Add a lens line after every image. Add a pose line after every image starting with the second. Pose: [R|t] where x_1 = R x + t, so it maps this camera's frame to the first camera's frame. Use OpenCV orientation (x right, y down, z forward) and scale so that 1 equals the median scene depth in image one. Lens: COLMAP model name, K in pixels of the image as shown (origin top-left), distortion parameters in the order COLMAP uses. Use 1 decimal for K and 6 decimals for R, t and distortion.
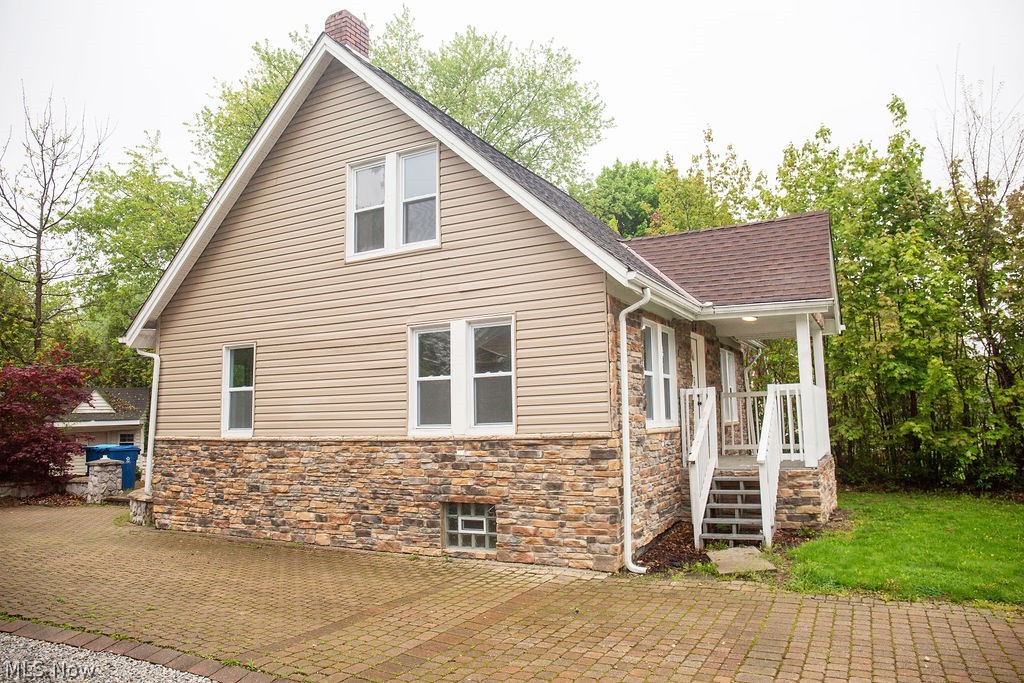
lens RADIAL K [[728.2, 0, 518.0], [0, 728.2, 335.8], [0, 0, 1]] dist [-0.112405, 0.105527]
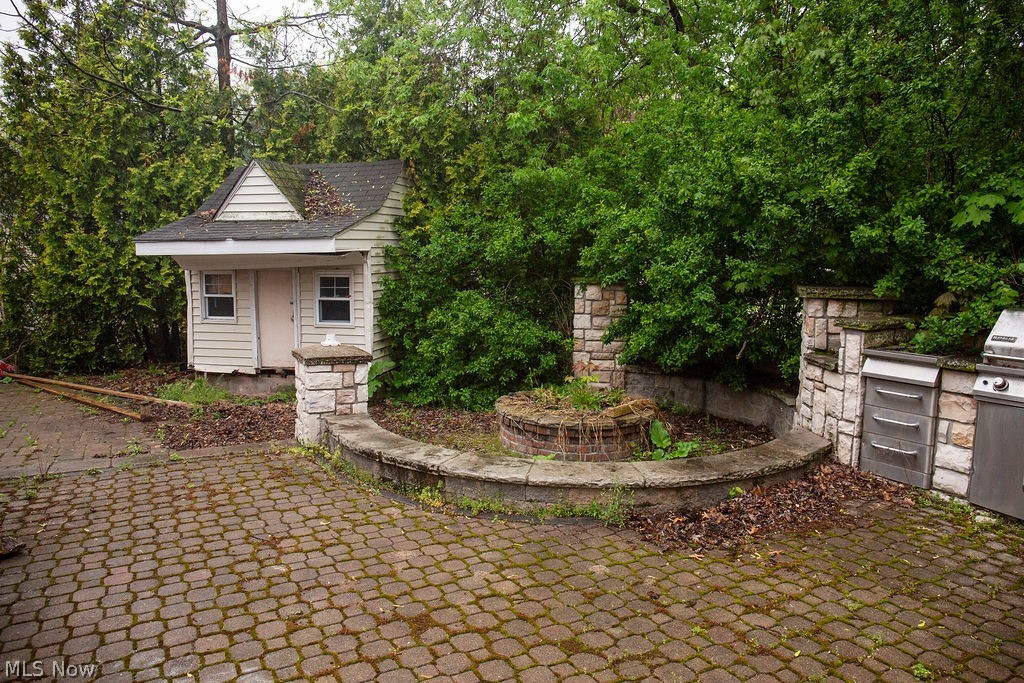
lens RADIAL K [[703.4, 0, 514.5], [0, 703.4, 335.1], [0, 0, 1]] dist [-0.020632, -0.005950]
pose [[0.851093, 0.092451, -0.516811, -0.364690], [0.030297, 0.974085, 0.224145, 0.117441], [0.524140, -0.206426, 0.826236, 0.986687]]
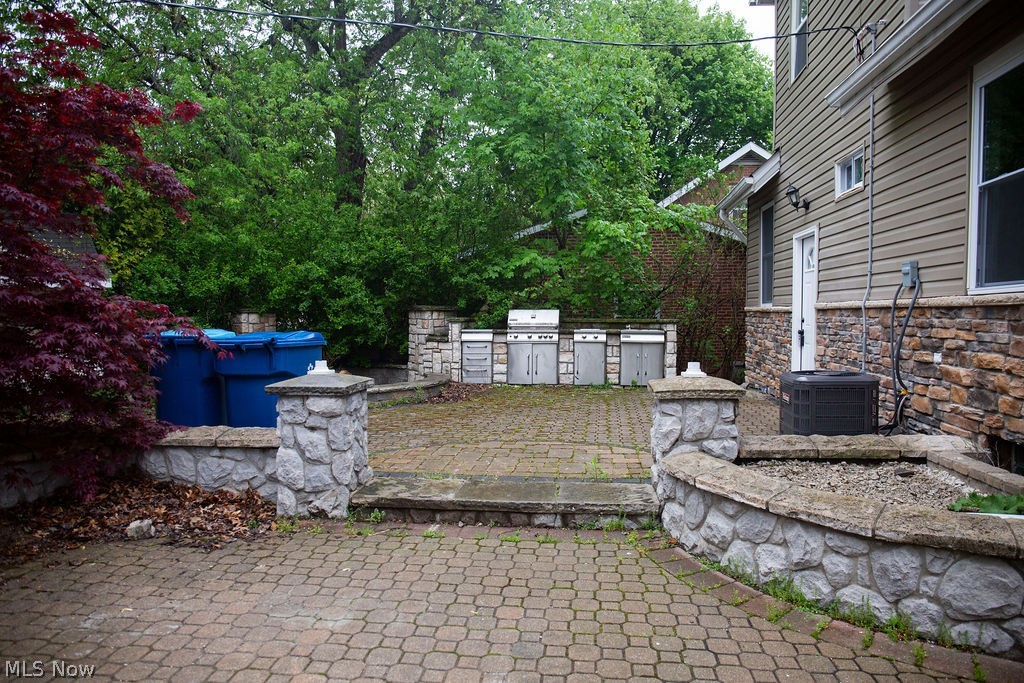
lens RADIAL K [[682.0, 0, 516.6], [0, 682.0, 336.8], [0, 0, 1]] dist [-0.030007, -0.004325]
pose [[0.926167, 0.009996, 0.376981, -0.596221], [-0.065061, 0.988895, 0.133619, 0.107824], [-0.371459, -0.148280, 0.916532, 0.668557]]
